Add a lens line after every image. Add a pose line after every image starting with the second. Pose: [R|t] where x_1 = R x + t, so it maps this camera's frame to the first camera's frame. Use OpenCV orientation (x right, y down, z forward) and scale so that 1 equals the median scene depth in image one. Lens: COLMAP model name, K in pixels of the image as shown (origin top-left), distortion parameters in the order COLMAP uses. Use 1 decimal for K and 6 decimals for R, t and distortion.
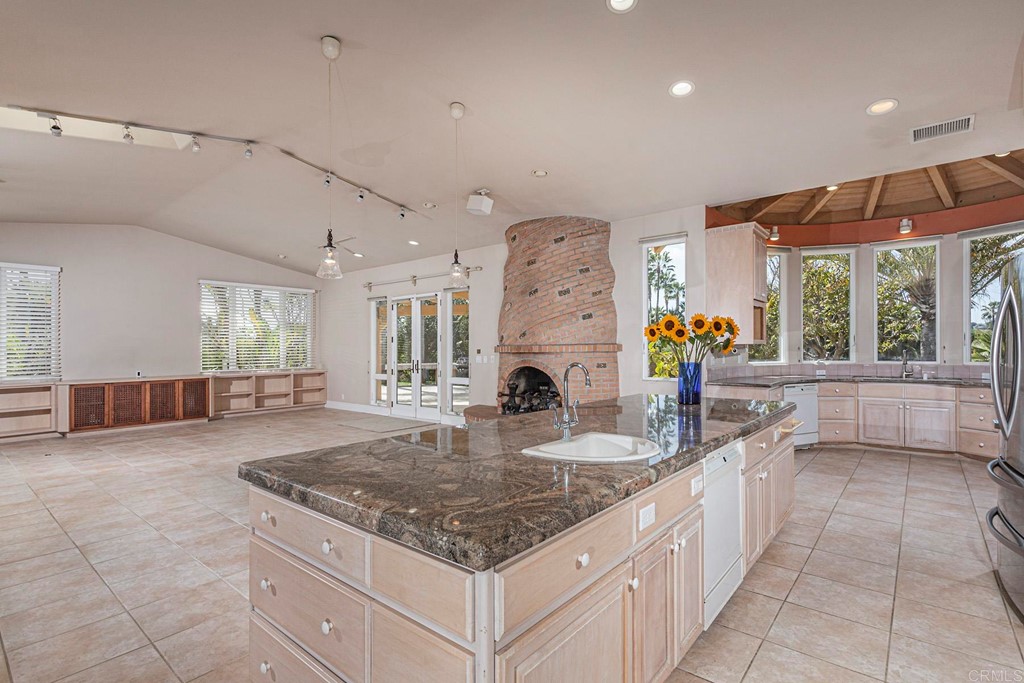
lens RADIAL K [[473.1, 0, 522.2], [0, 473.1, 350.2], [0, 0, 1]] dist [0.000582, -0.000214]
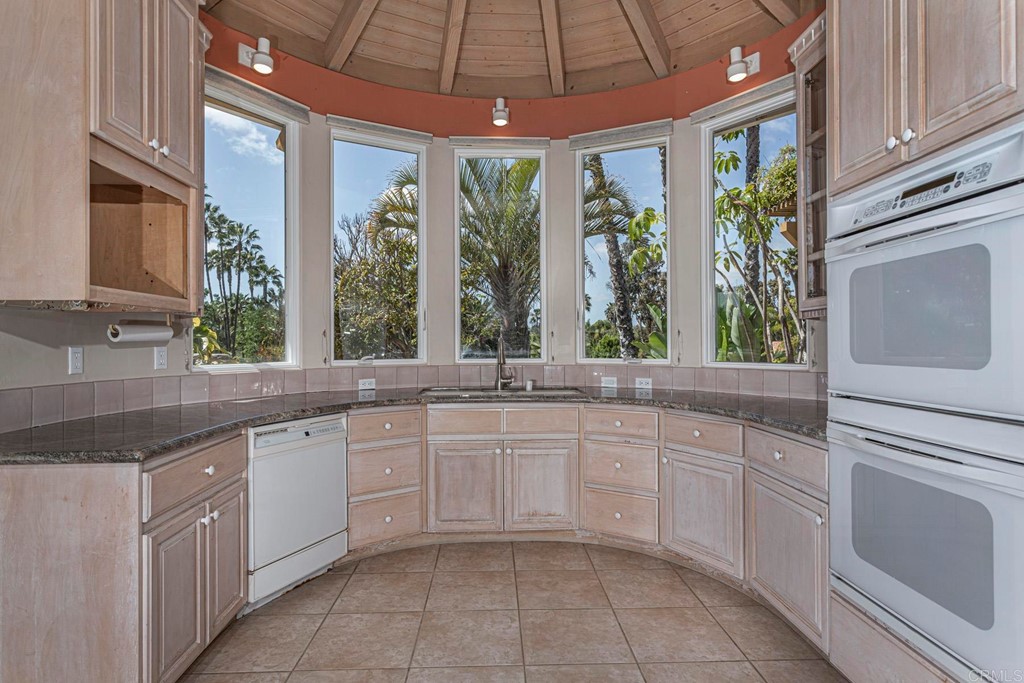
lens RADIAL K [[564.4, 0, 512.3], [0, 564.4, 341.3], [0, 0, 1]] dist [-0.001558, 0.000525]
pose [[0.744580, 0.007895, 0.667487, 0.397388], [0.000450, 0.999924, -0.012329, 0.011593], [-0.667533, 0.009480, 0.744520, 0.523657]]
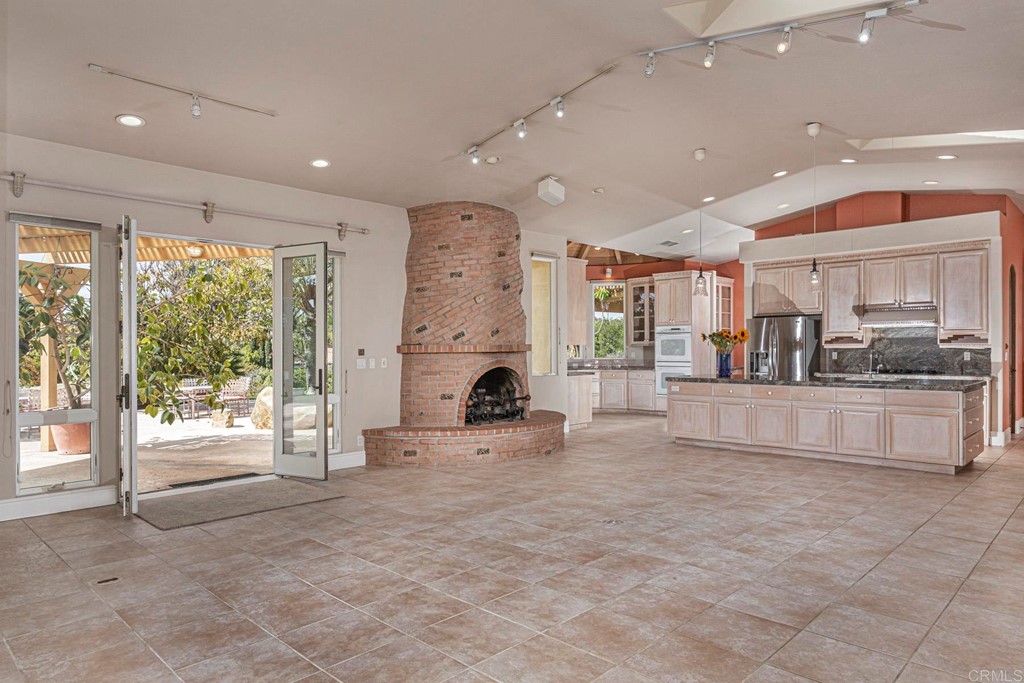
lens RADIAL K [[640.8, 0, 504.4], [0, 640.8, 352.3], [0, 0, 1]] dist [0.017647, -0.000130]
pose [[0.098631, 0.000927, 0.995124, -1.264807], [0.009436, 0.999954, -0.001867, 0.008173], [-0.995079, 0.009574, 0.098618, 0.908209]]
